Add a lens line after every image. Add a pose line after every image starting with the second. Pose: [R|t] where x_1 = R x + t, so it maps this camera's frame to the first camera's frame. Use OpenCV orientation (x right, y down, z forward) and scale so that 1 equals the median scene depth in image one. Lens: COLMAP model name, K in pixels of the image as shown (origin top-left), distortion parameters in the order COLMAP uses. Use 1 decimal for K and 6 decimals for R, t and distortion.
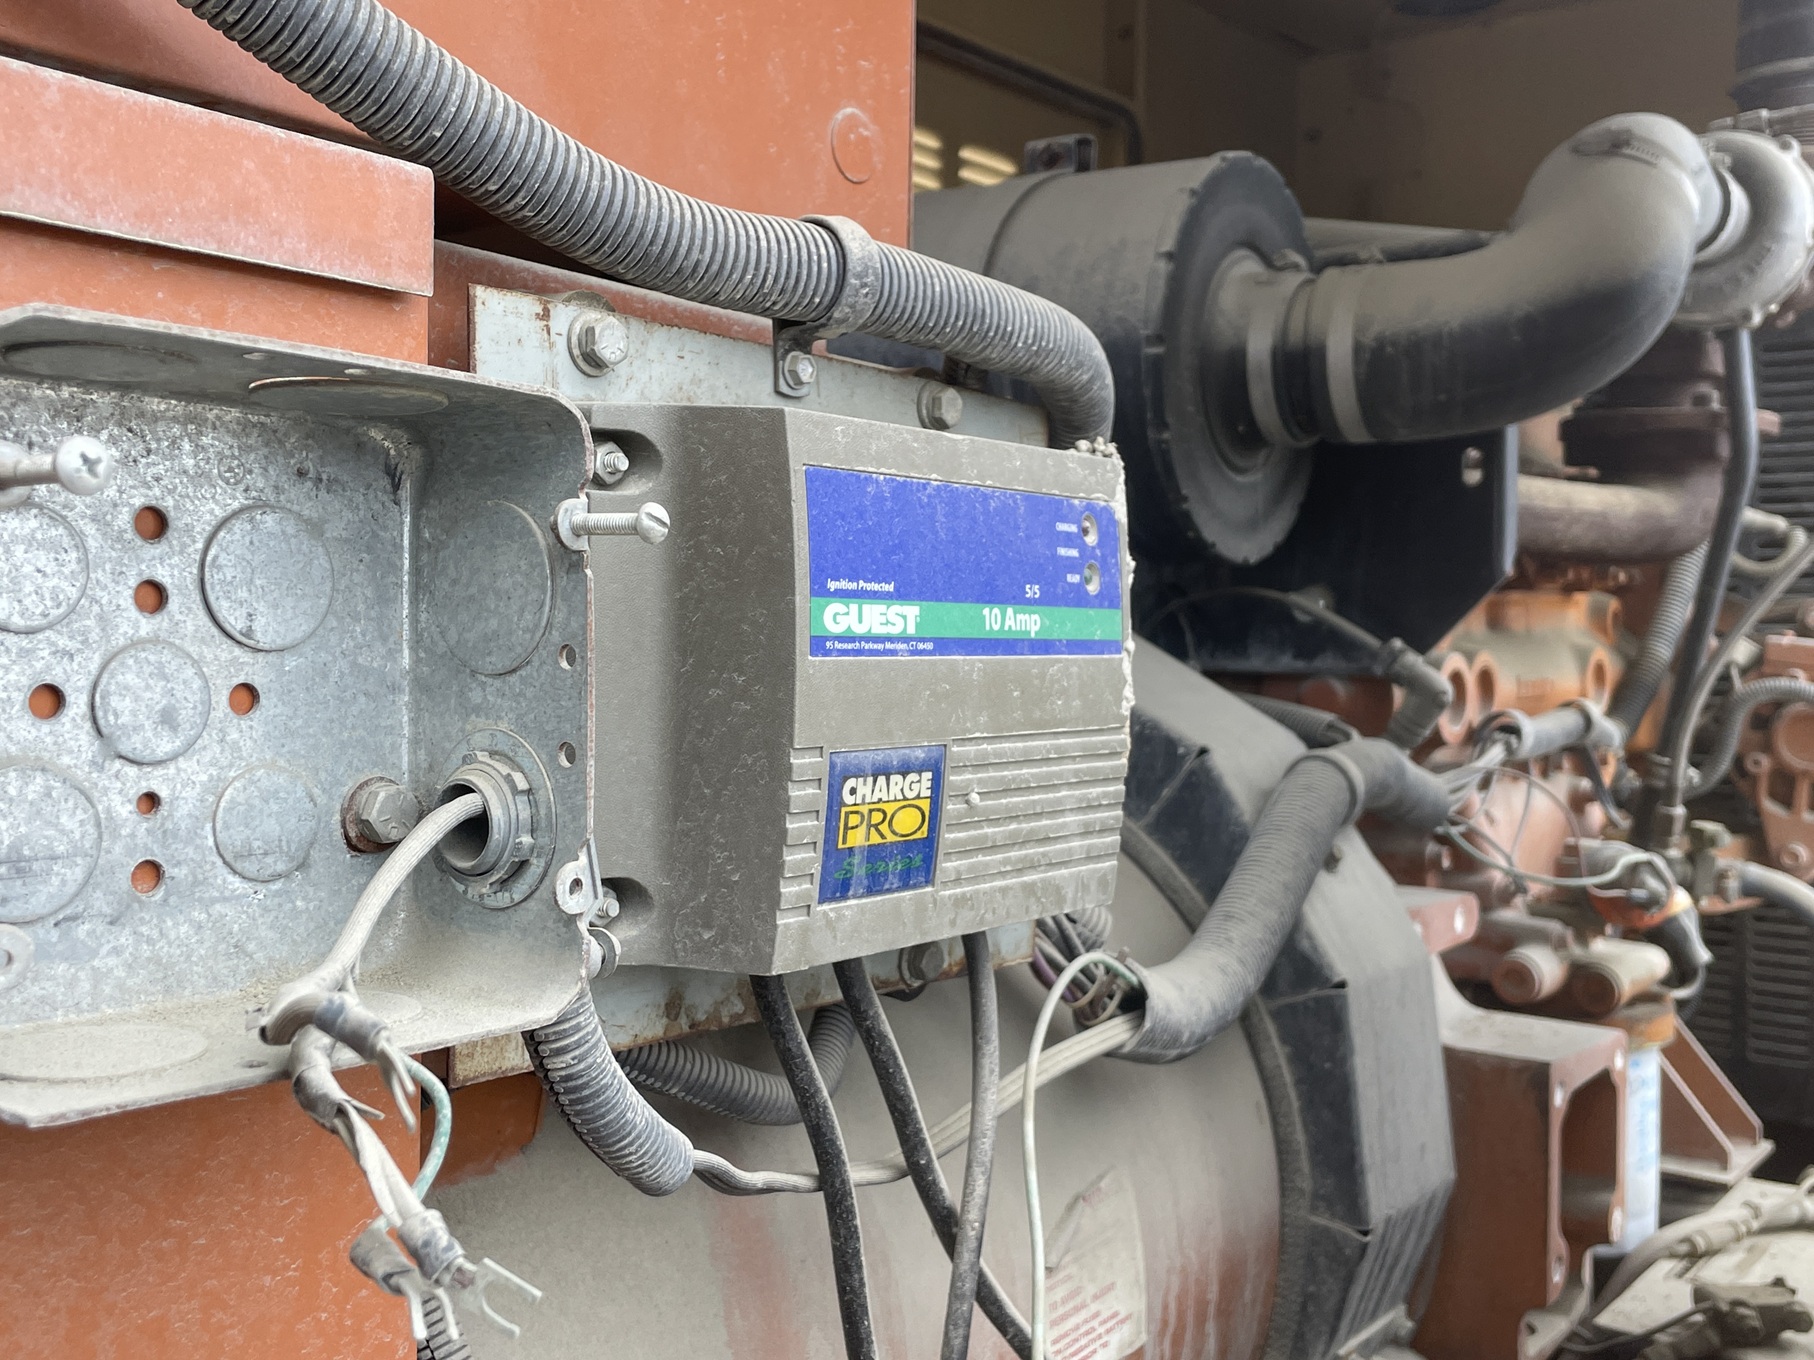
lens RADIAL K [[1802.1, 0, 907.0], [0, 1802.1, 680.0], [0, 0, 1]] dist [0.076516, -0.158082]
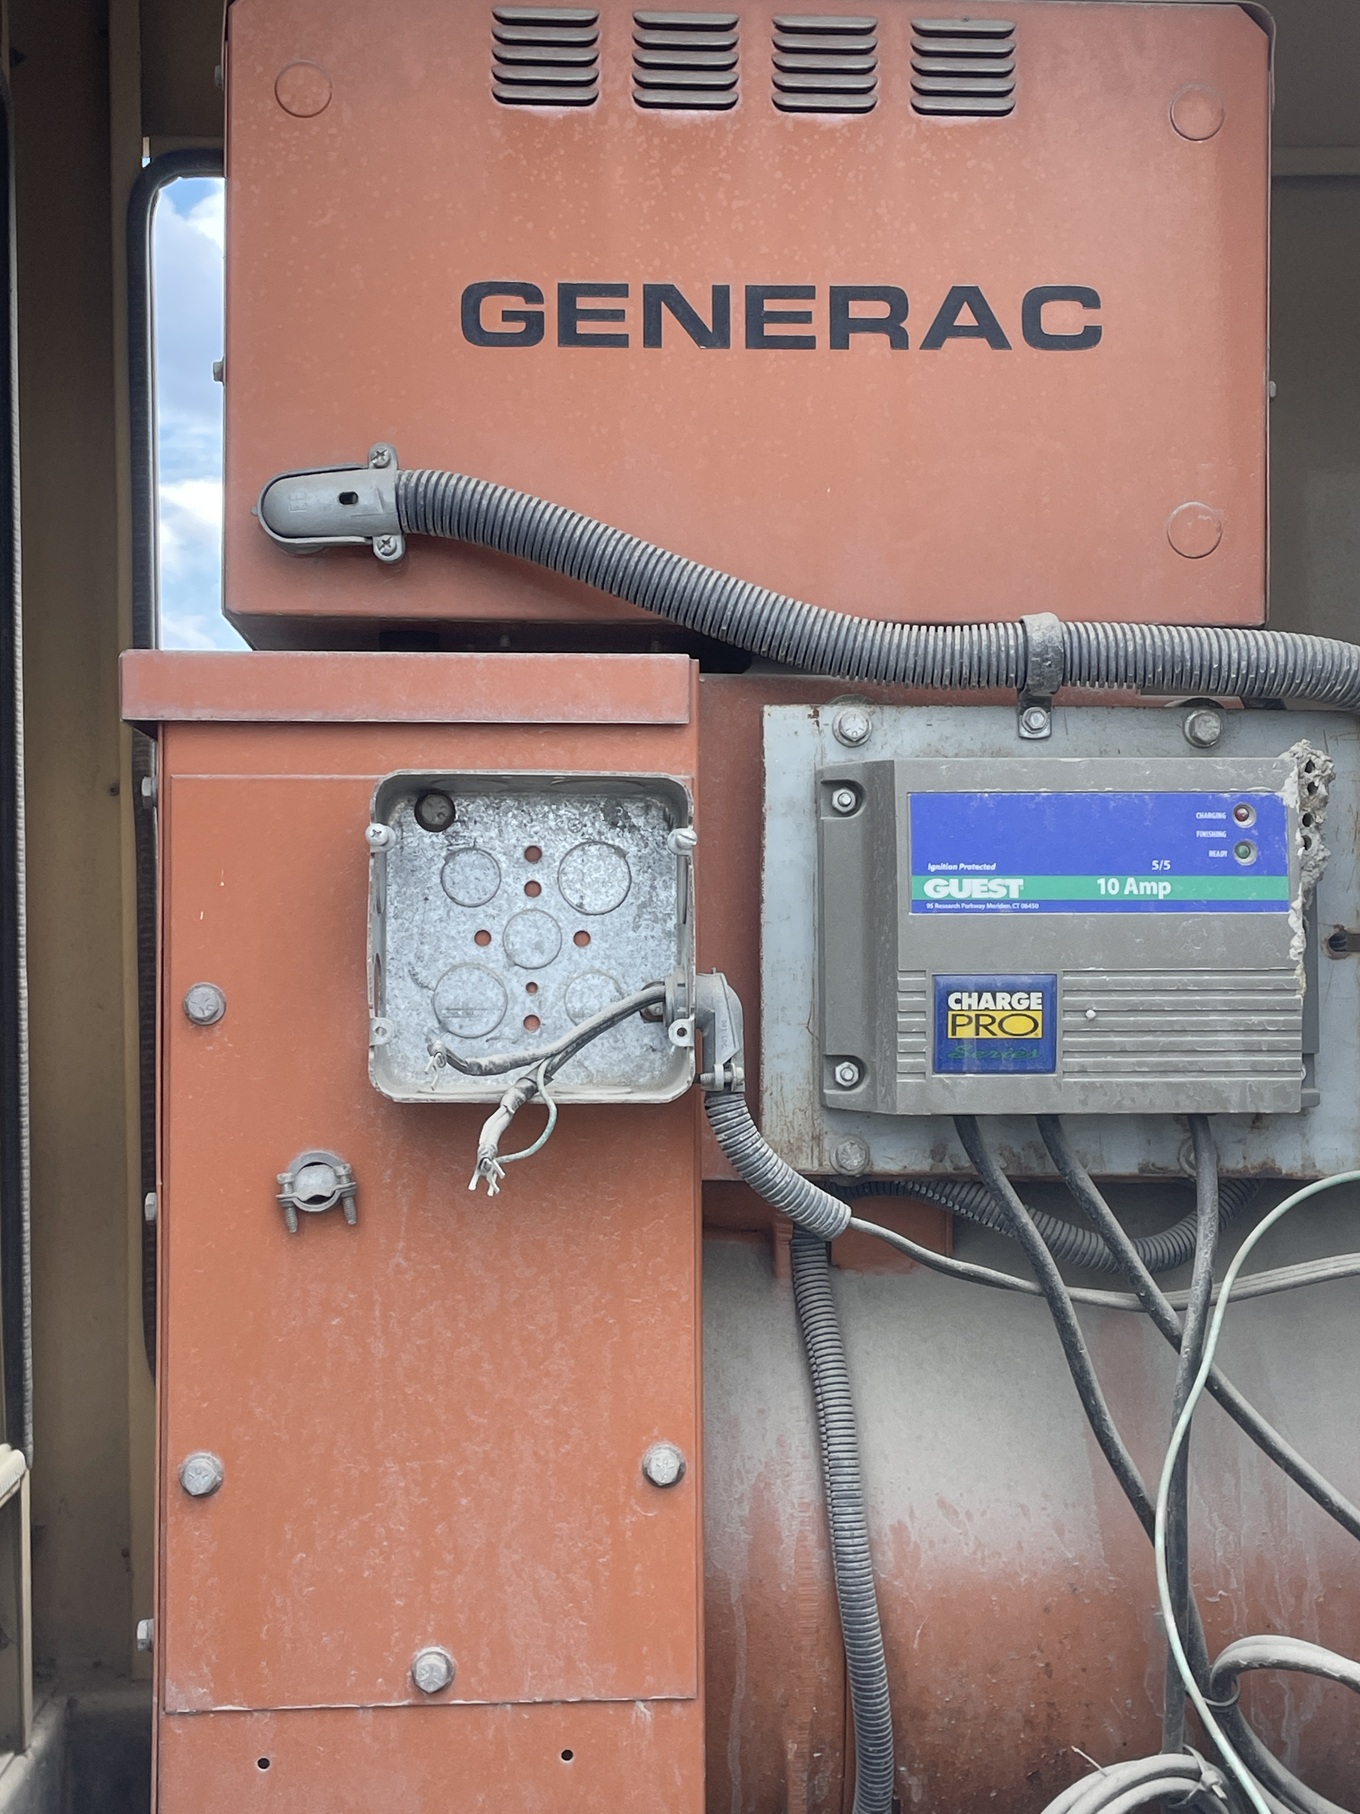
lens RADIAL K [[2302.5, 0, 680.0], [0, 2302.5, 907.0], [0, 0, 1]] dist [0.019901, 0.011009]
pose [[0.643009, -0.037239, -0.764952, 1.330957], [-0.008311, 0.998419, -0.055591, 0.093484], [0.765813, 0.042103, 0.641683, -0.444061]]
